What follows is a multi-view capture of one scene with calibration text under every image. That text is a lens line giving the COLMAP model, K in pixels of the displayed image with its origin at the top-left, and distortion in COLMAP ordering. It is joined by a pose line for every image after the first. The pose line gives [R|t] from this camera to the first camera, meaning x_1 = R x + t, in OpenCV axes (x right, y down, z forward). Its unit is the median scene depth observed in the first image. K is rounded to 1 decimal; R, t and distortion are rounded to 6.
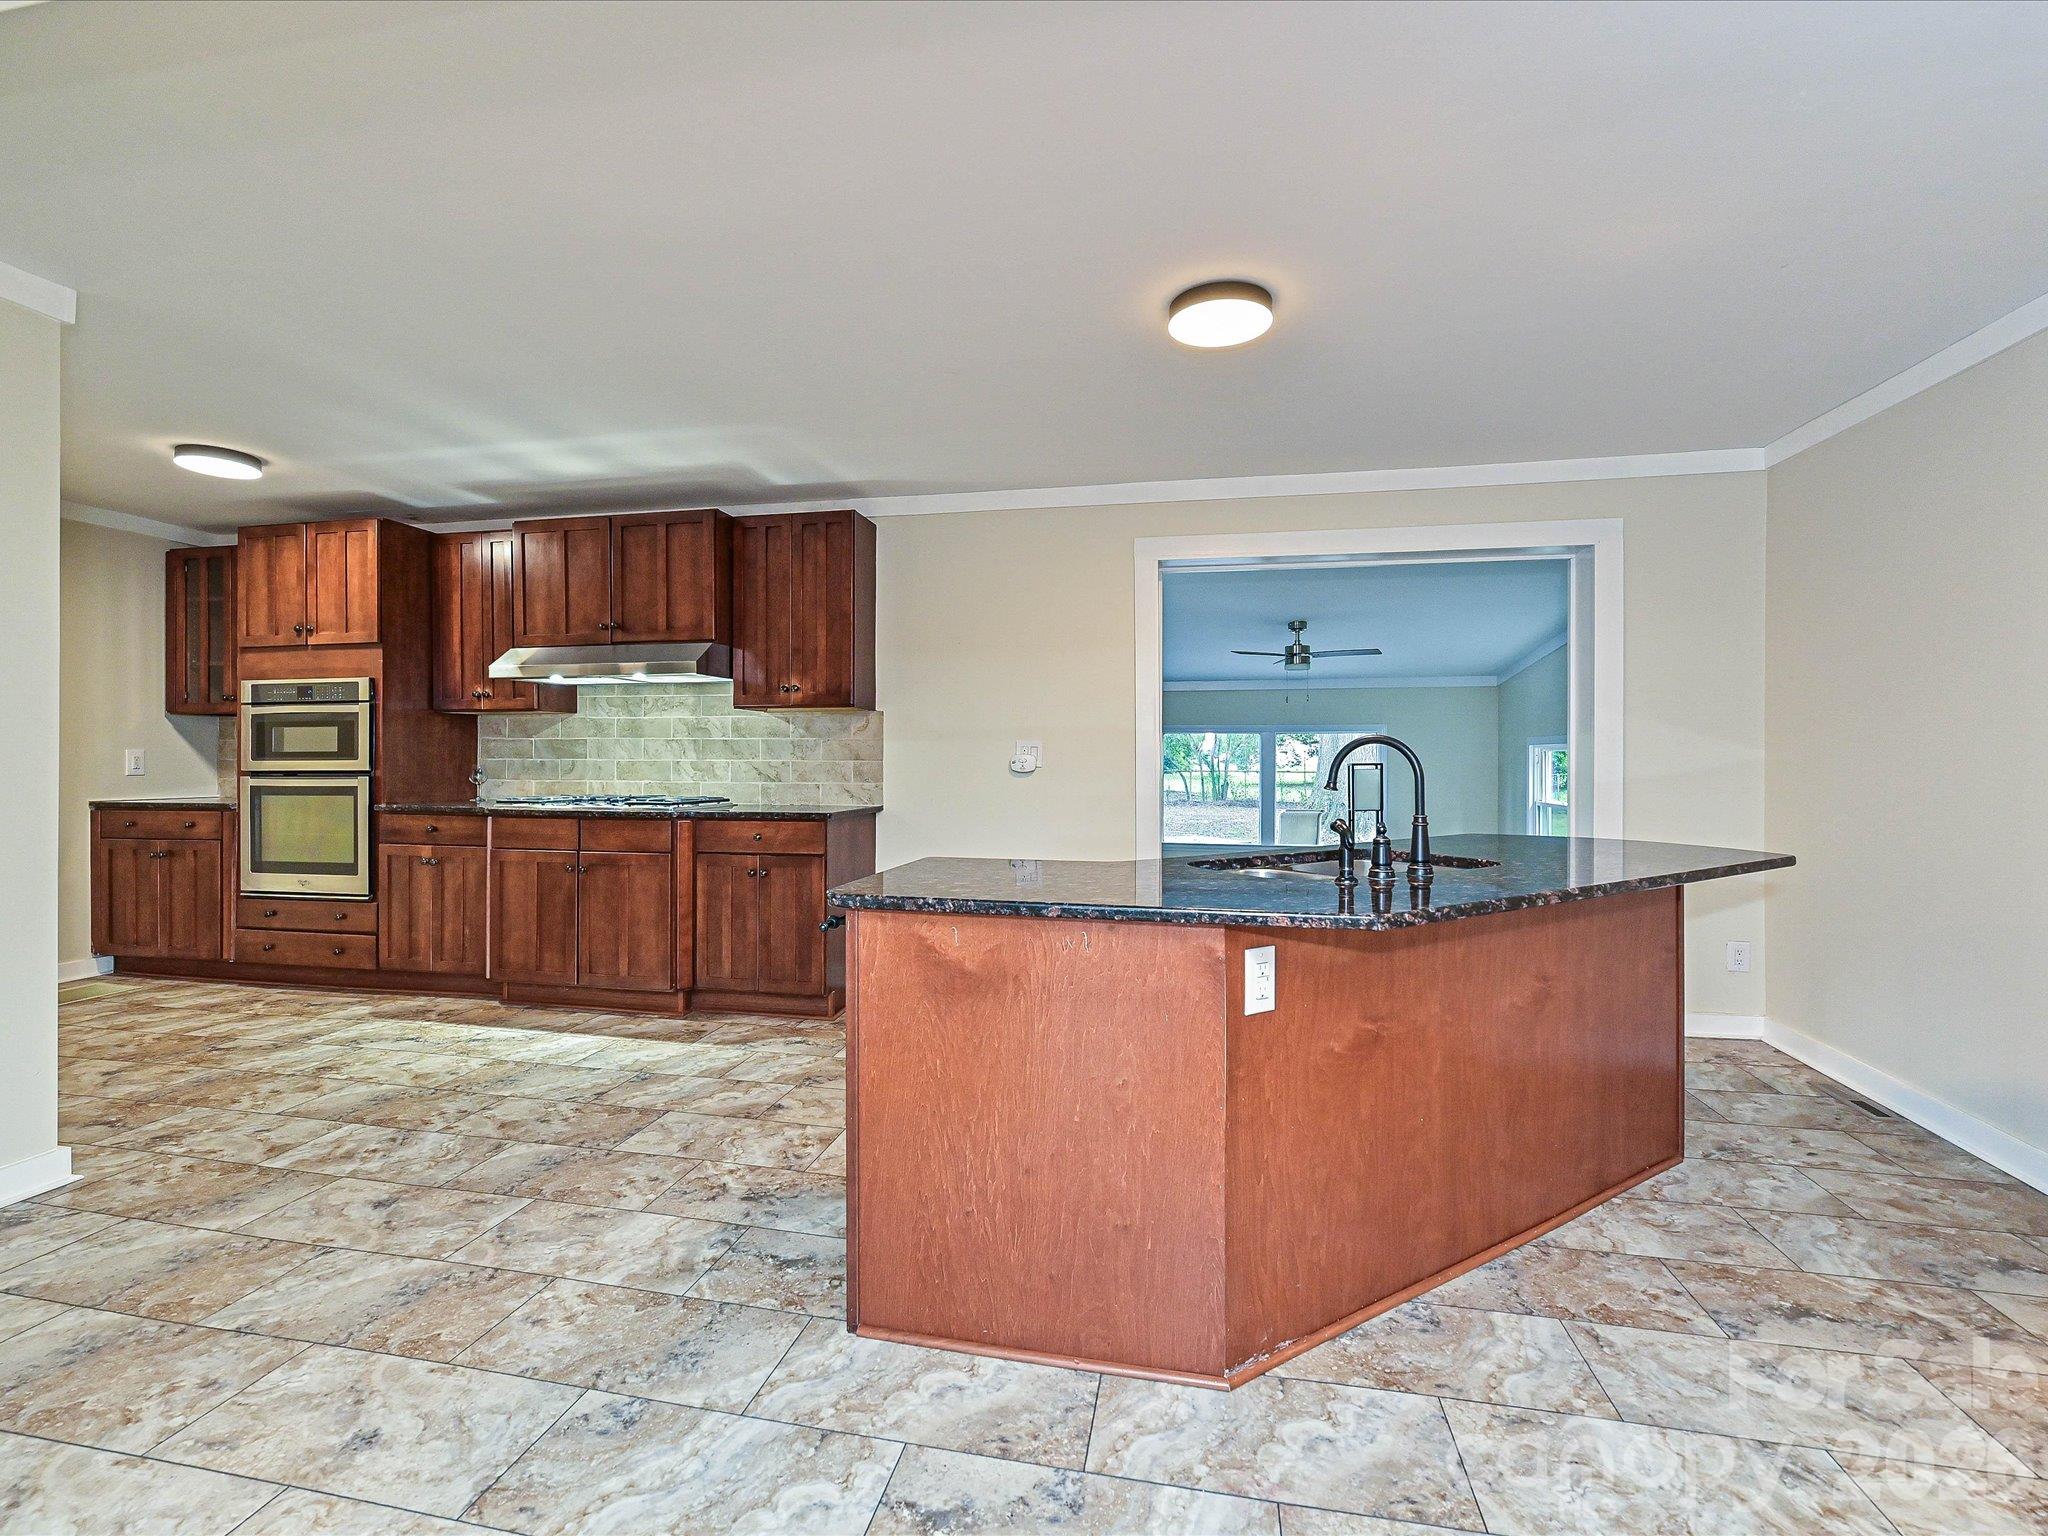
lens RADIAL K [[926.6, 0, 1016.6], [0, 926.6, 756.5], [0, 0, 1]] dist [0.000426, -0.000125]
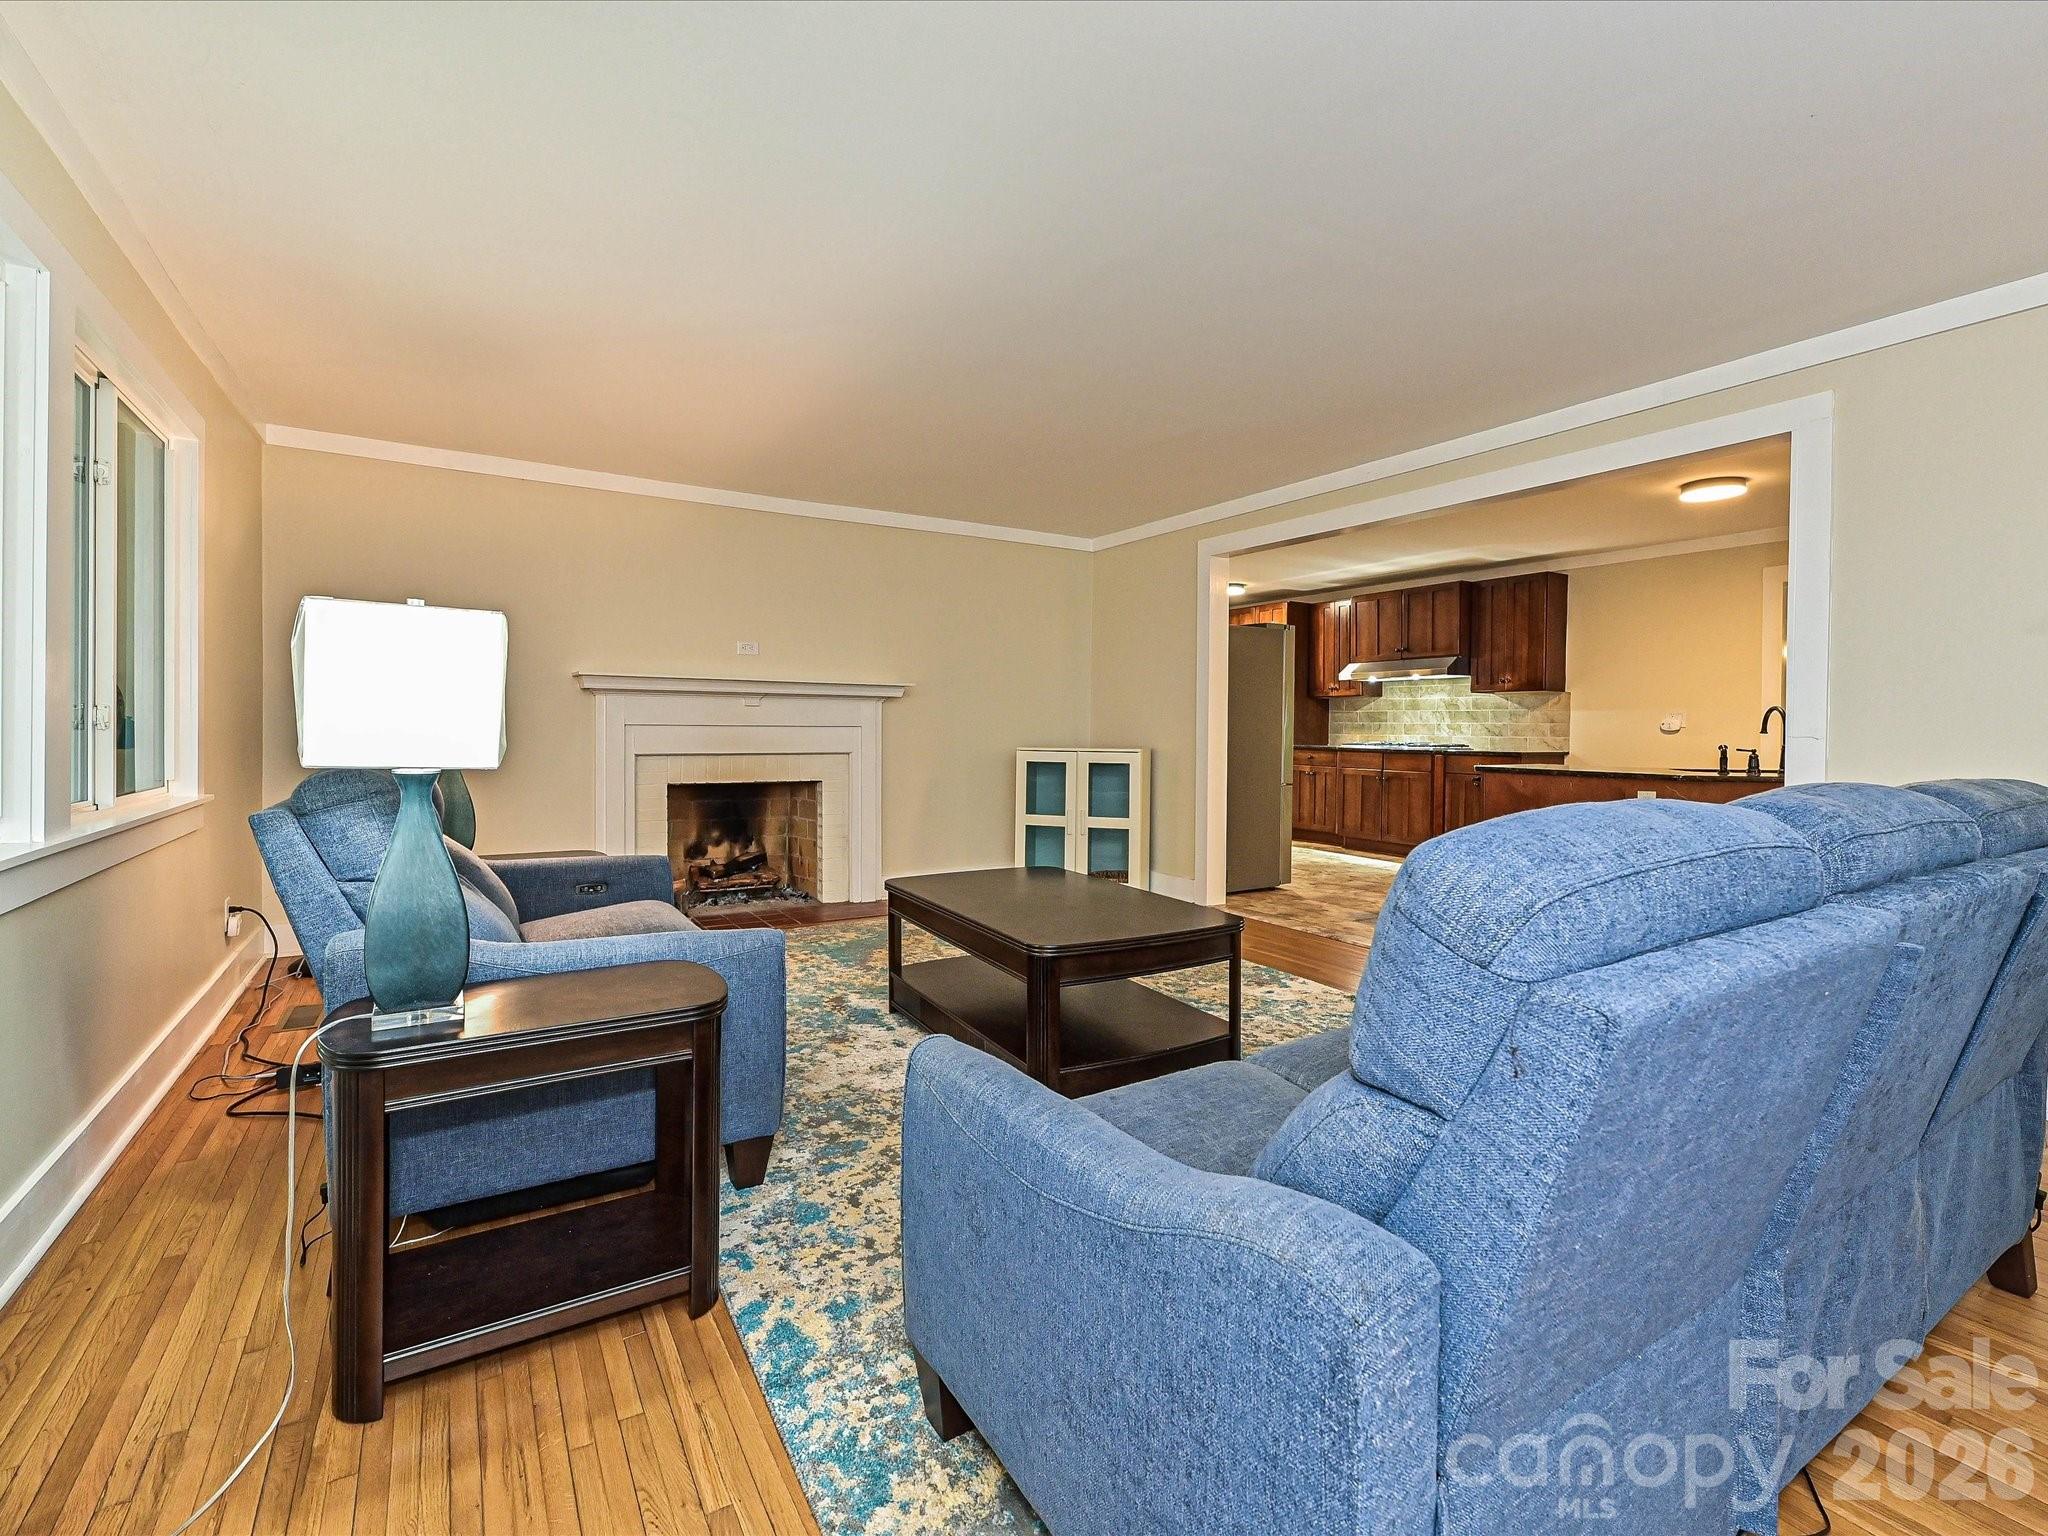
lens RADIAL K [[926.6, 0, 1016.6], [0, 926.6, 756.5], [0, 0, 1]] dist [0.000426, -0.000125]
pose [[0.688289, 0.025208, -0.724998, 0.368741], [-0.004035, 0.999514, 0.030923, 0.017061], [0.725425, -0.018359, 0.688056, -0.809285]]
